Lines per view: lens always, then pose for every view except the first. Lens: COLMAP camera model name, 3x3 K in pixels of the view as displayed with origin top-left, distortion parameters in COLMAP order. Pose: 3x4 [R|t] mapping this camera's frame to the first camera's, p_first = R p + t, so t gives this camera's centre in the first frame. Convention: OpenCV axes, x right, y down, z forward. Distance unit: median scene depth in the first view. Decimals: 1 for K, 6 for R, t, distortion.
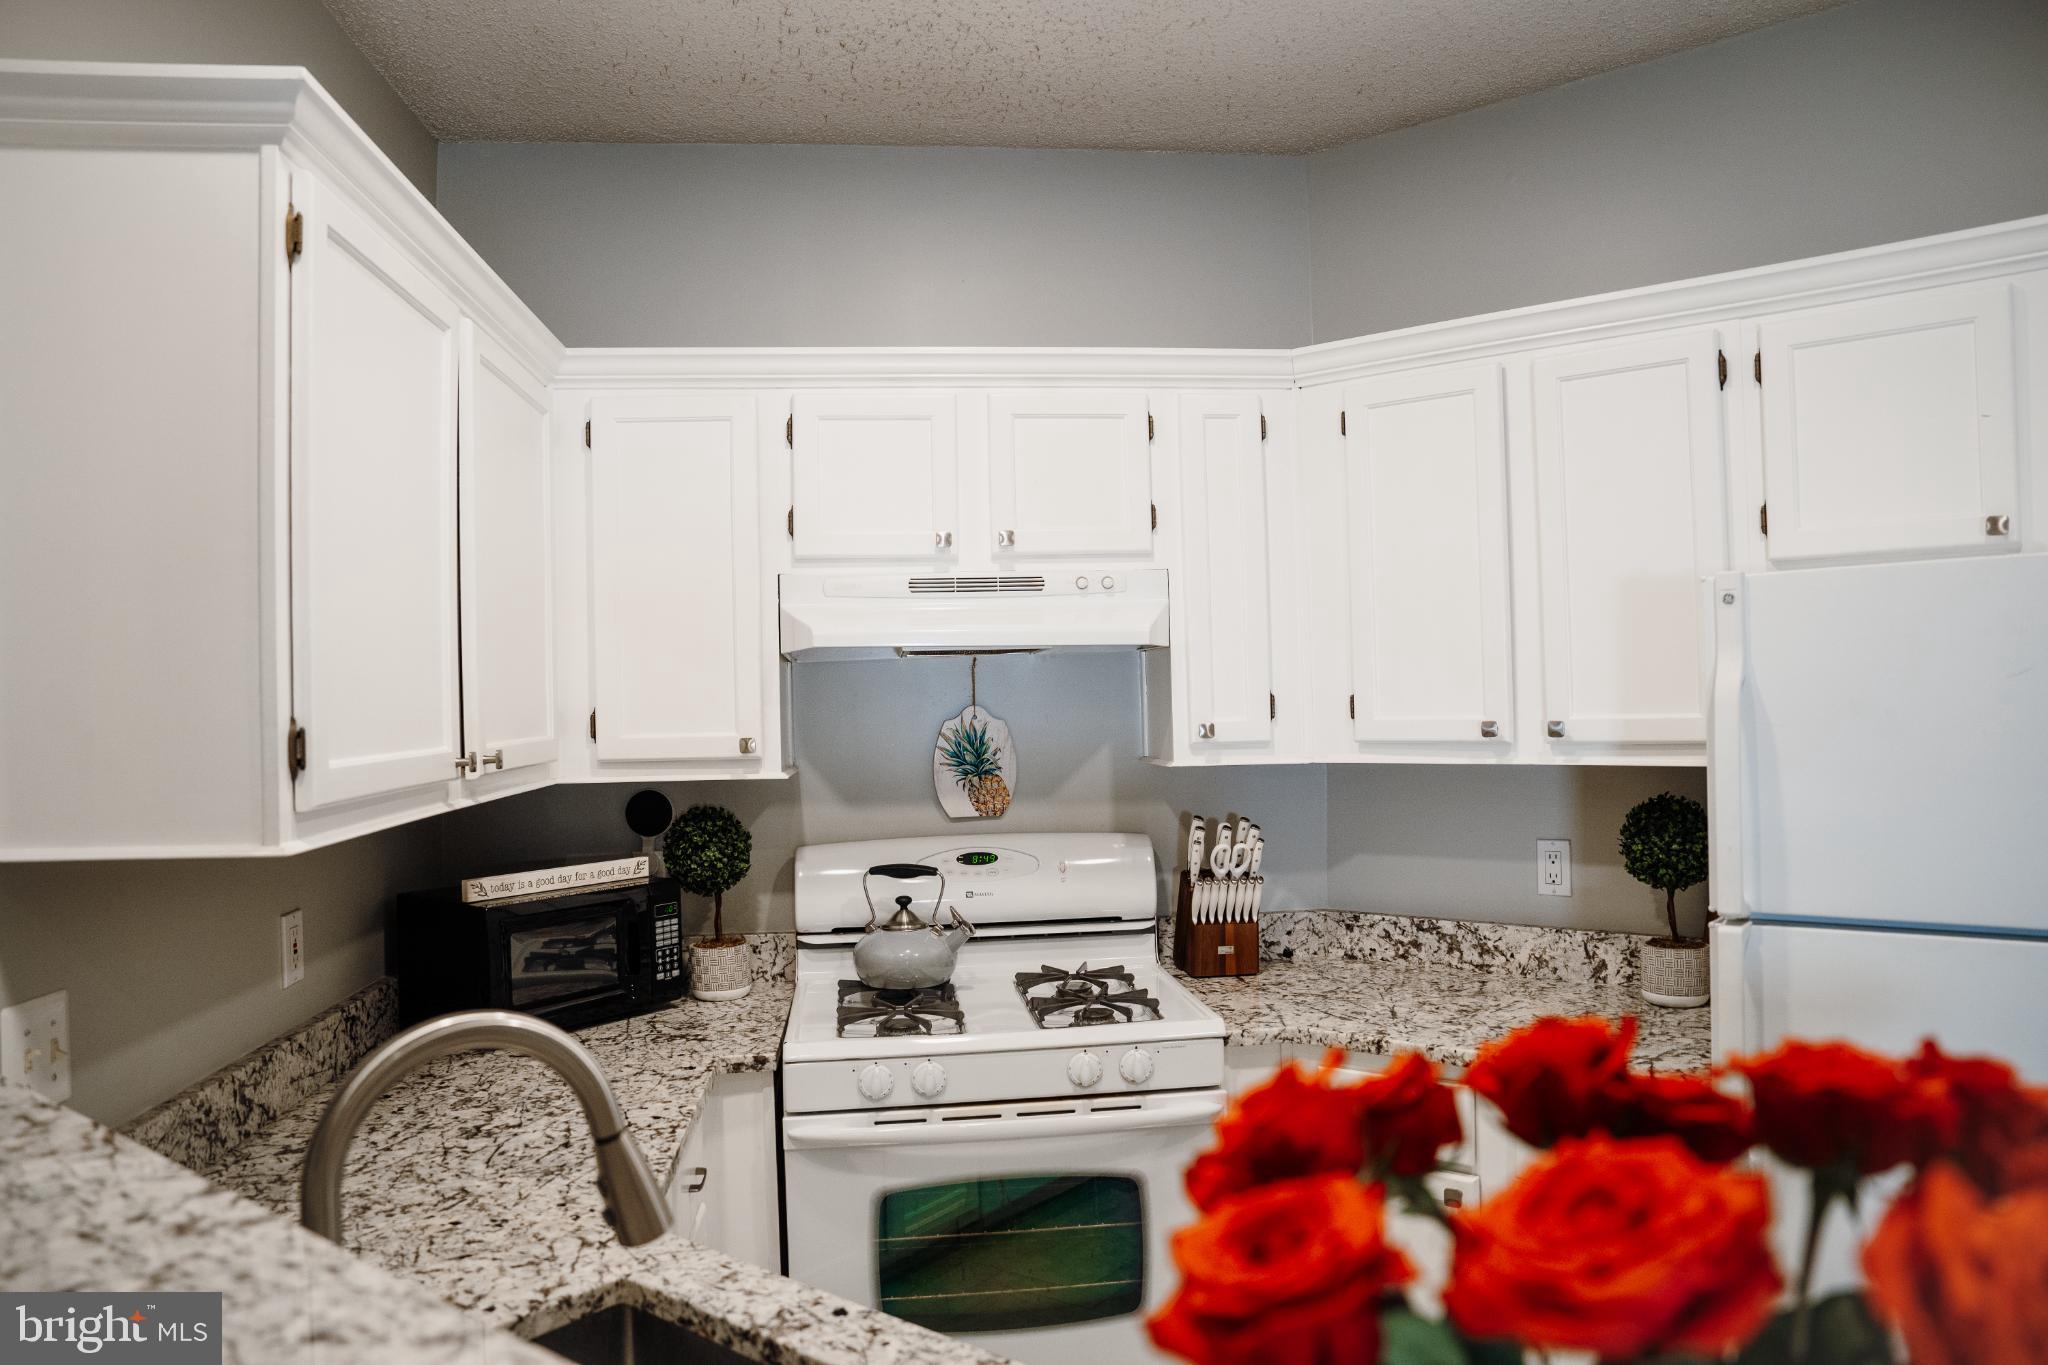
lens RADIAL K [[1405.1, 0, 1024.0], [0, 1405.1, 682.5], [0, 0, 1]] dist [-0.141812, 0.199378]
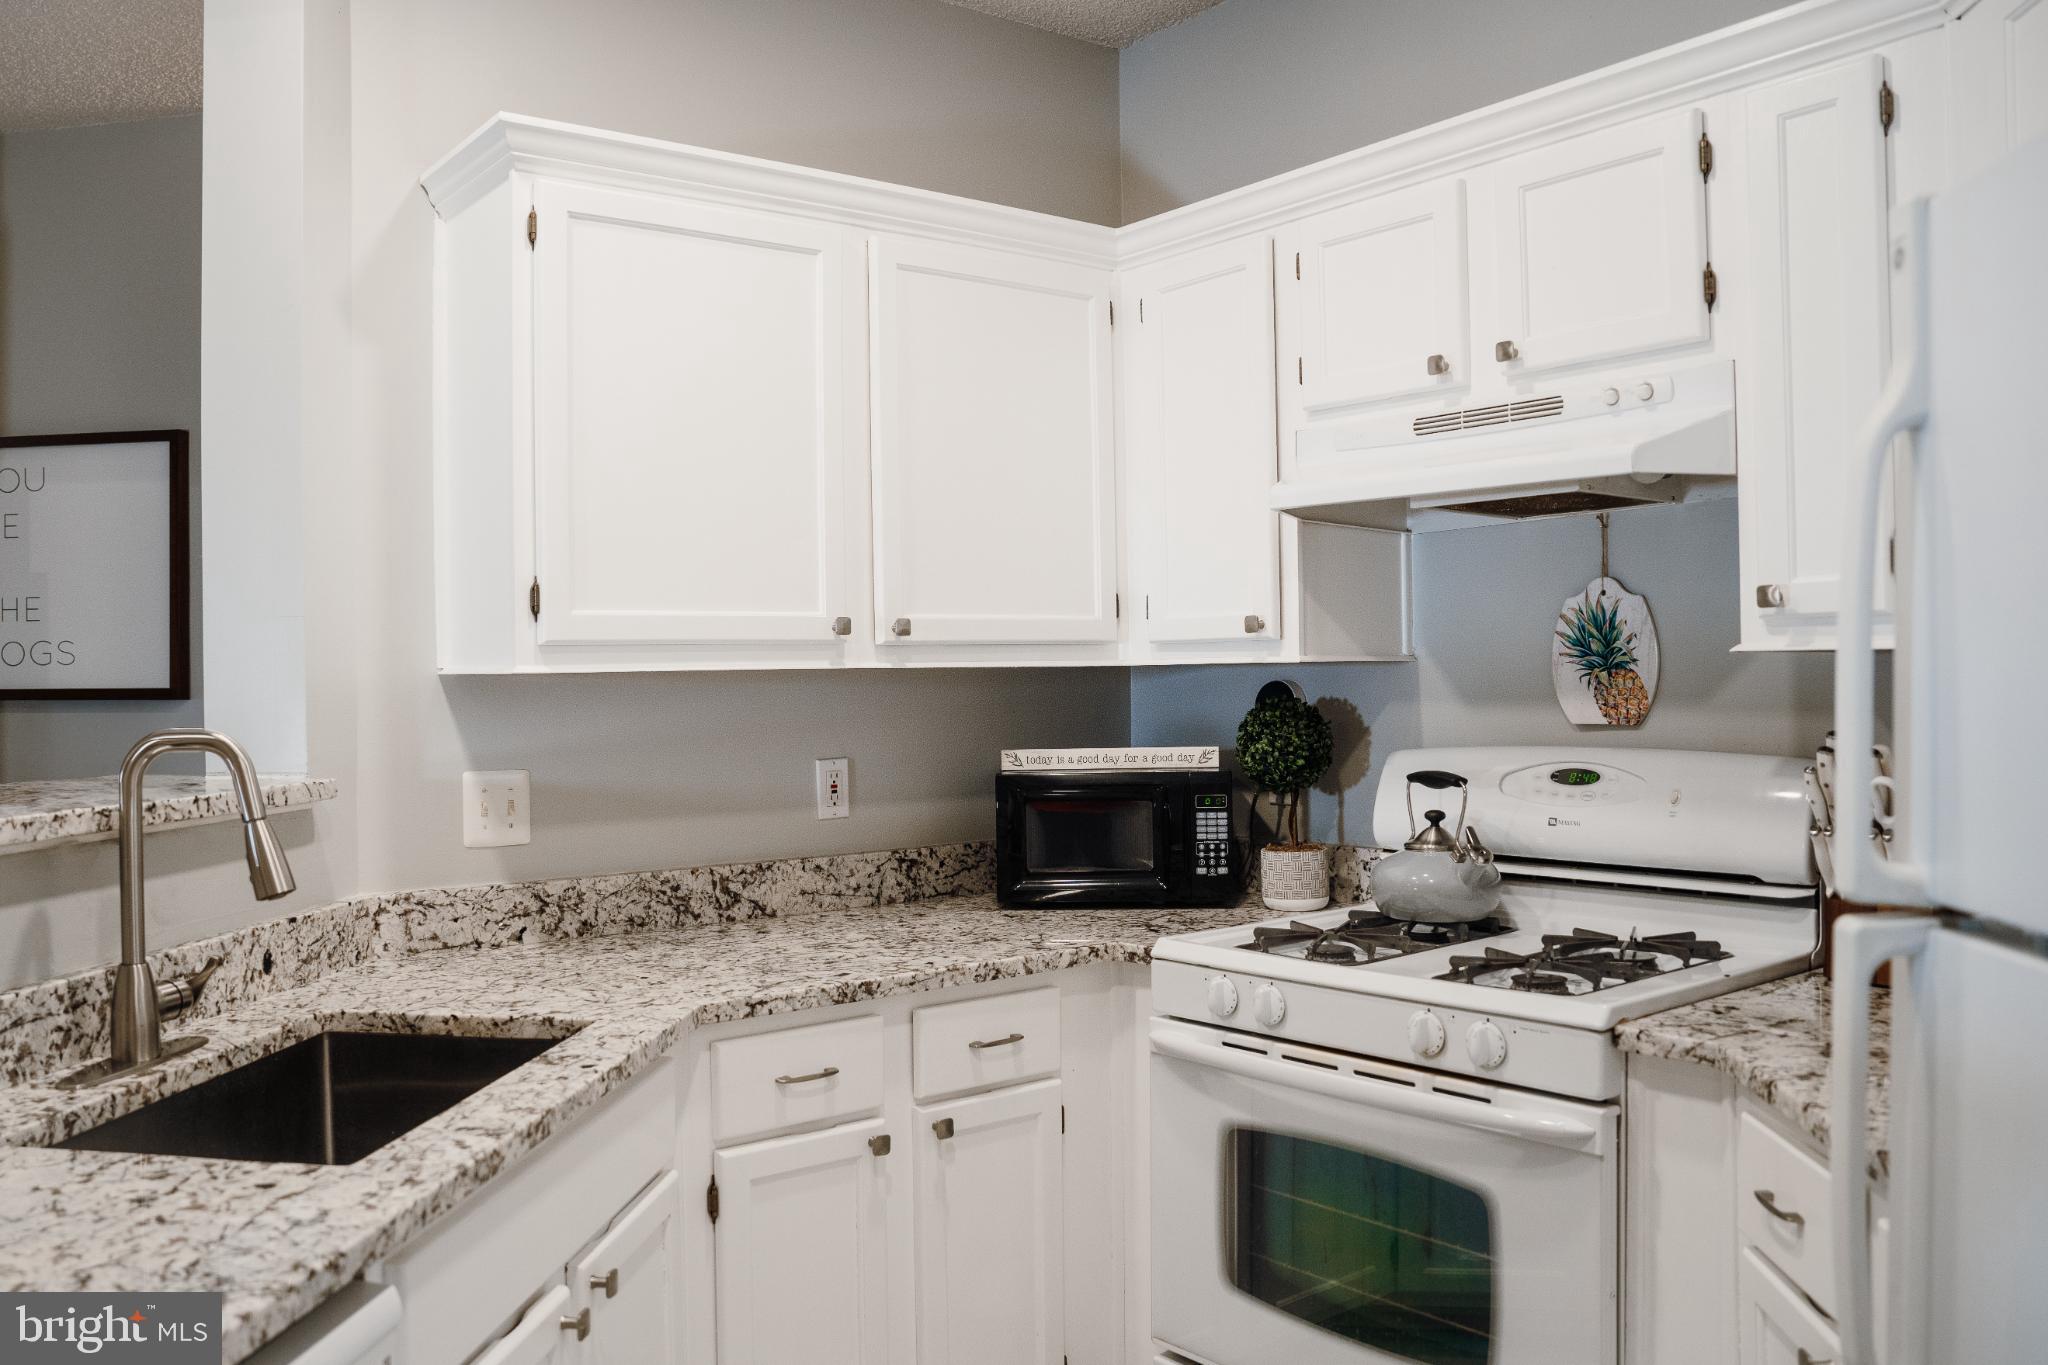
lens RADIAL K [[1665.6, 0, 1024.0], [0, 1665.6, 682.5], [0, 0, 1]] dist [-0.003245, -0.001727]
pose [[0.532487, 0.016272, -0.846282, 0.611315], [0.012133, 0.999566, 0.026853, 0.049585], [0.846351, -0.024567, 0.532058, 0.285074]]
